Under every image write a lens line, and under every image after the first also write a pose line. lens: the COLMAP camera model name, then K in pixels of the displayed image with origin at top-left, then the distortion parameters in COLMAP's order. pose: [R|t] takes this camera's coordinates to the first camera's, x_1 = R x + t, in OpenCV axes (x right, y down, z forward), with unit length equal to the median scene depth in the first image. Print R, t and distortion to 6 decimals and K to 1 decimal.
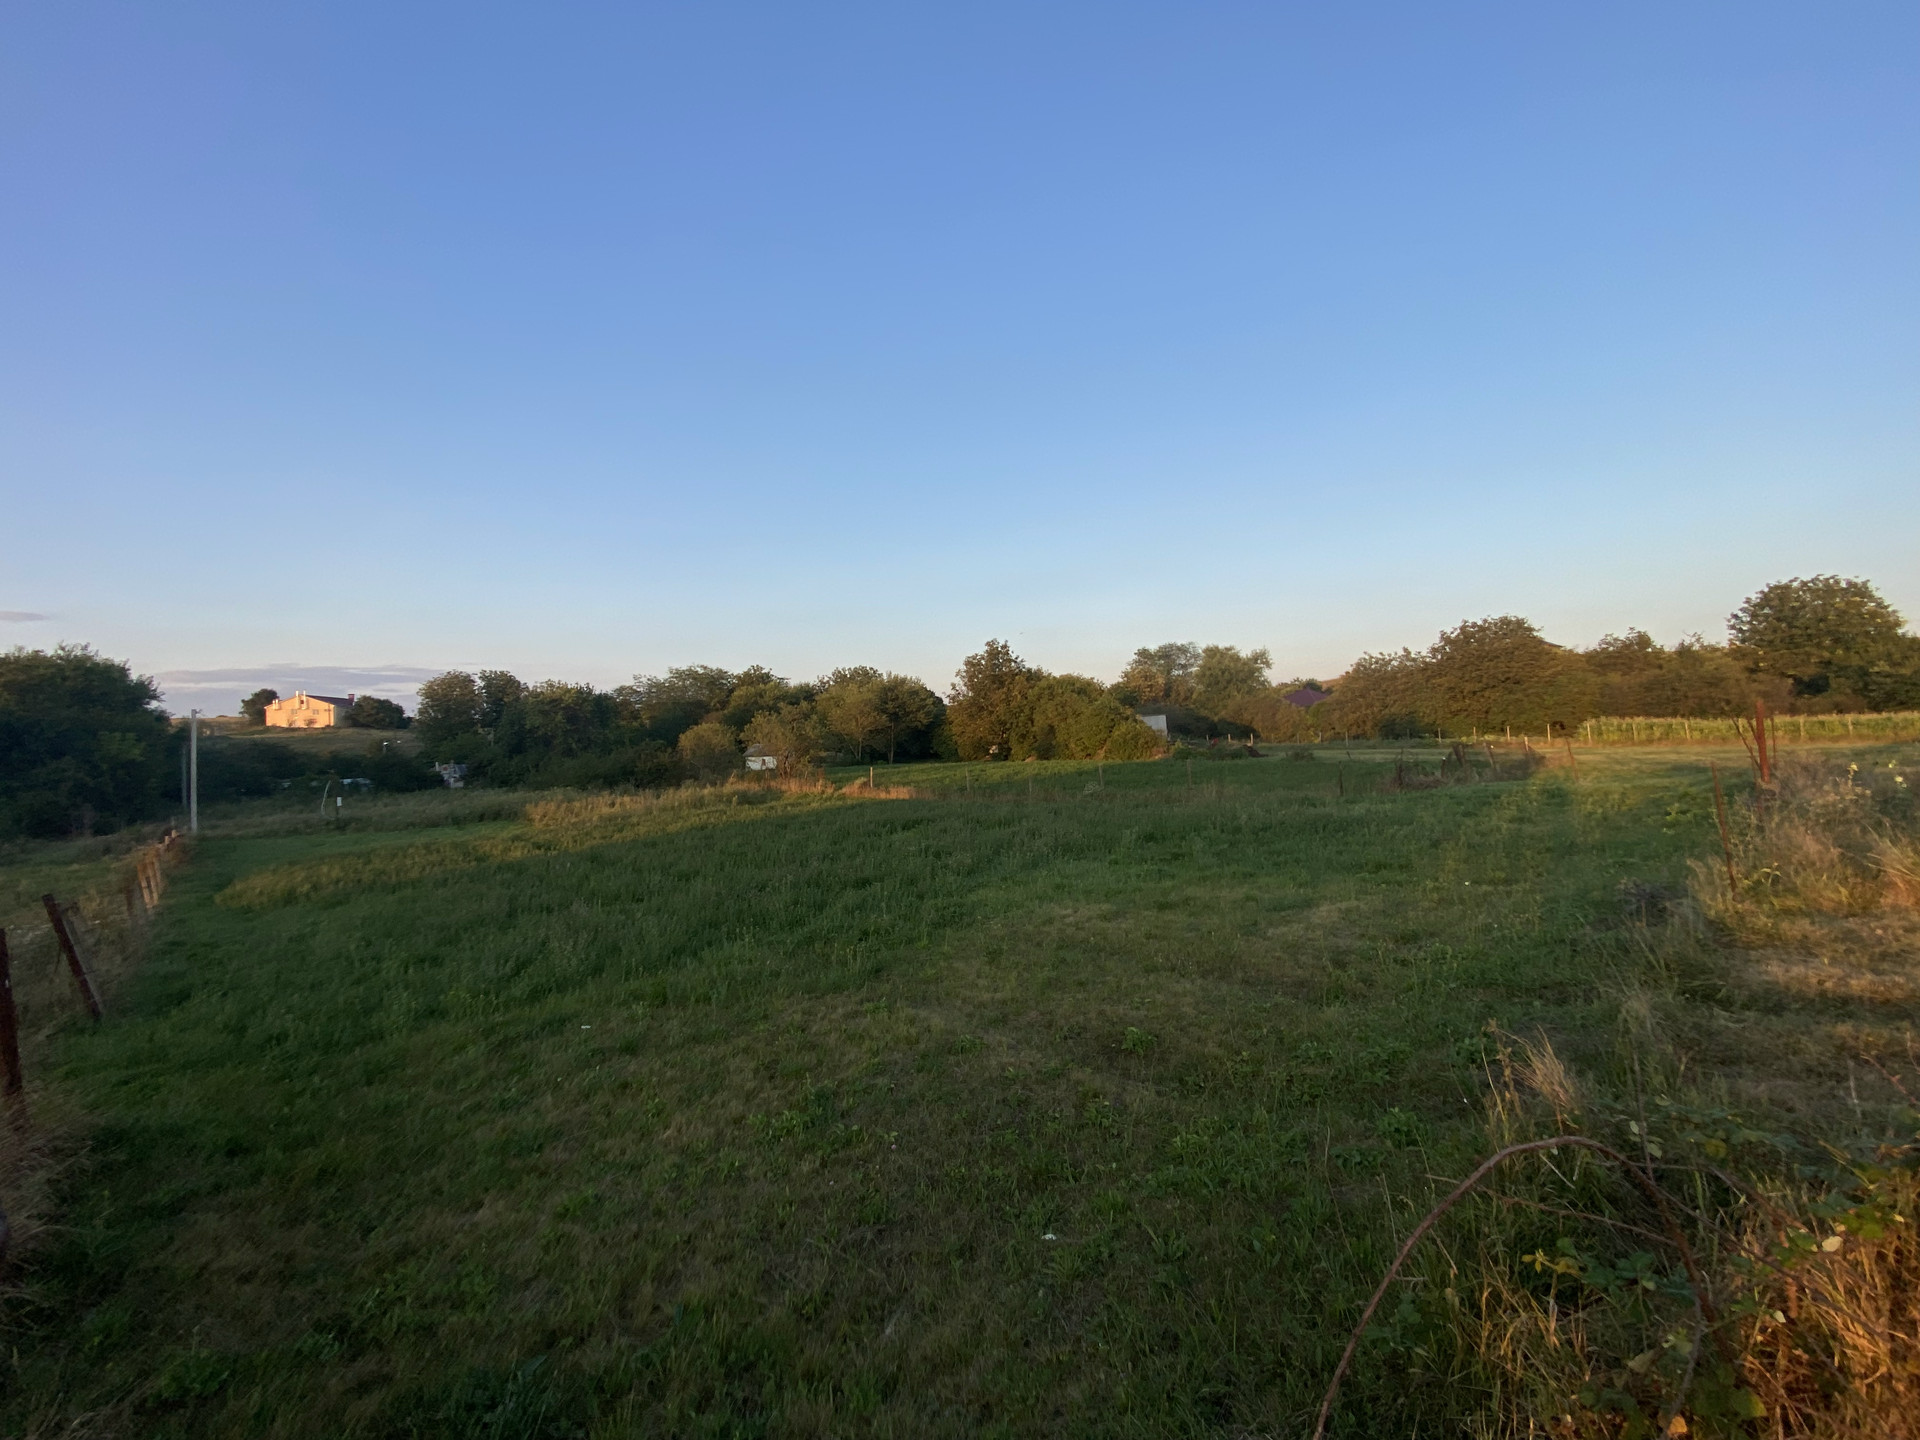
lens RADIAL K [[754.9, 0, 960.0], [0, 754.9, 720.0], [0, 0, 1]] dist [0.013699, -0.015655]
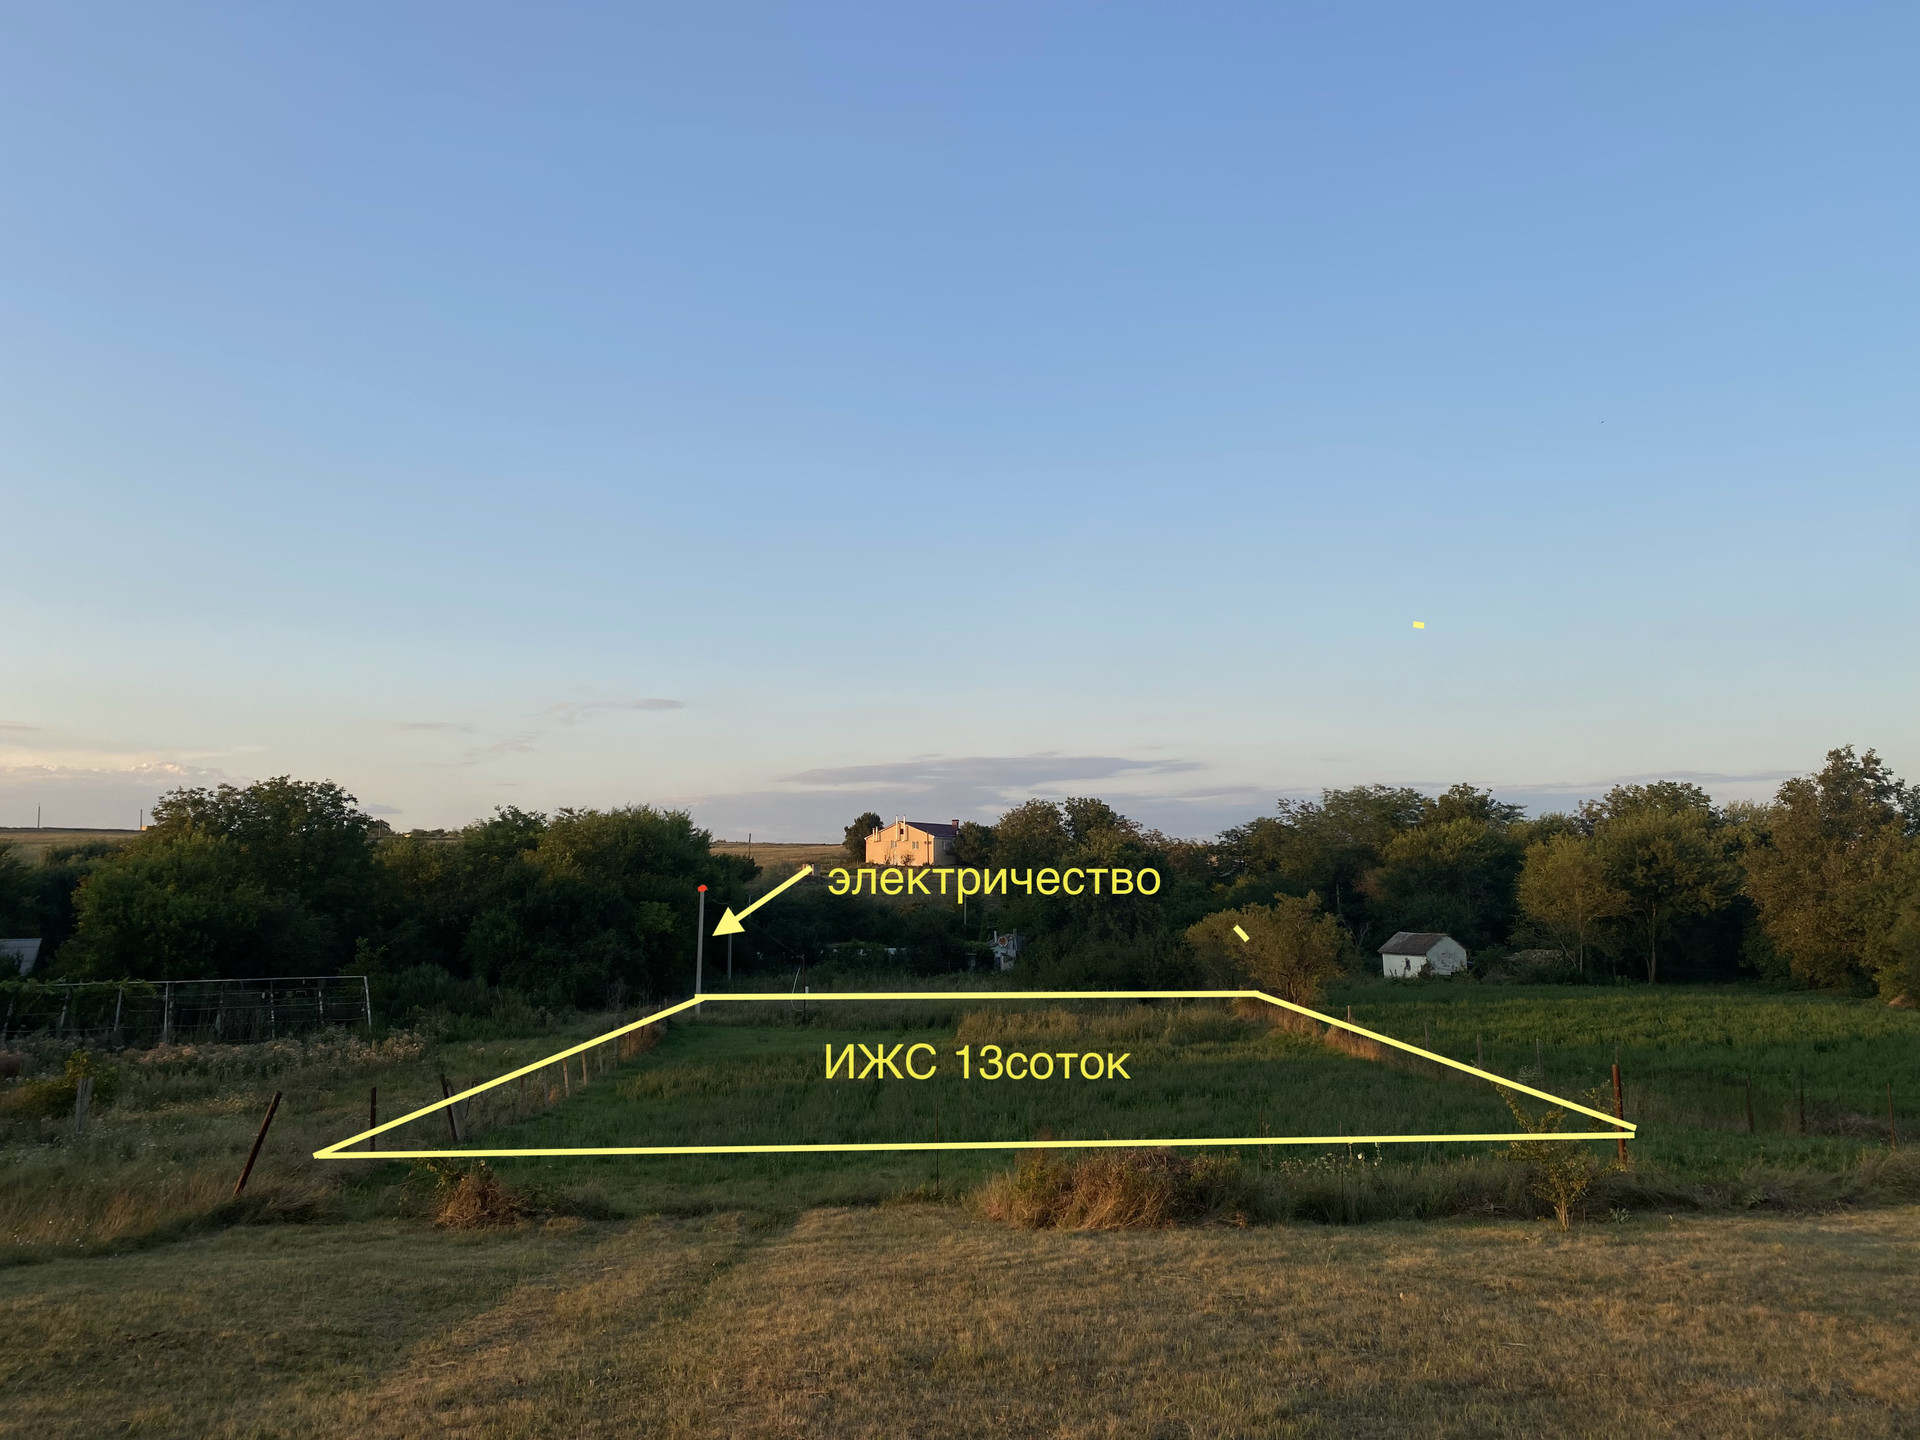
lens RADIAL K [[1439.0, 0, 960.8], [0, 1439.0, 713.8], [0, 0, 1]] dist [-0.035931, 0.052397]
pose [[0.760947, -0.044733, -0.647270, 0.200987], [-0.015546, 0.996077, -0.087116, -0.035259], [0.648627, 0.076353, 0.757267, -0.090513]]
